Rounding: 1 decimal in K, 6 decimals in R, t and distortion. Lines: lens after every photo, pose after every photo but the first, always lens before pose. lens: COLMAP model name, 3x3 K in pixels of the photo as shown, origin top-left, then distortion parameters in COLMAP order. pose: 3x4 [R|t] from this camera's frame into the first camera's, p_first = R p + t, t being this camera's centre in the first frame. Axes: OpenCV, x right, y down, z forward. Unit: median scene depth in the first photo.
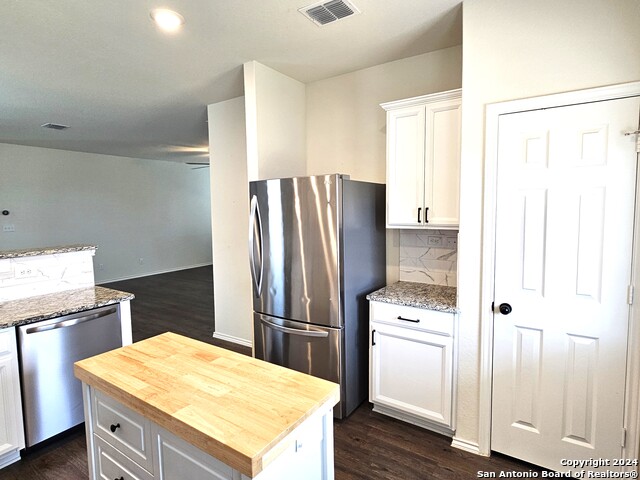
lens RADIAL K [[355.3, 0, 314.9], [0, 355.3, 232.6], [0, 0, 1]] dist [0.000626, -0.000507]
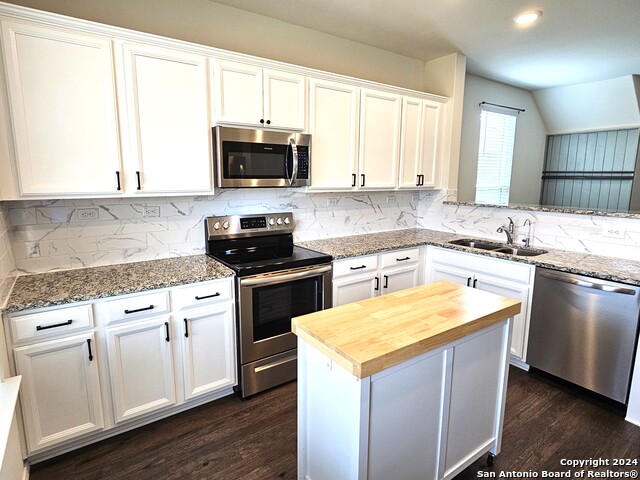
lens RADIAL K [[352.0, 0, 314.1], [0, 352.0, 233.2], [0, 0, 1]] dist [0.000199, -0.002555]
pose [[-0.369208, 0.162915, -0.914956, 0.668012], [-0.066698, 0.977331, 0.200936, -0.048500], [0.926950, 0.135213, -0.349972, 0.886359]]
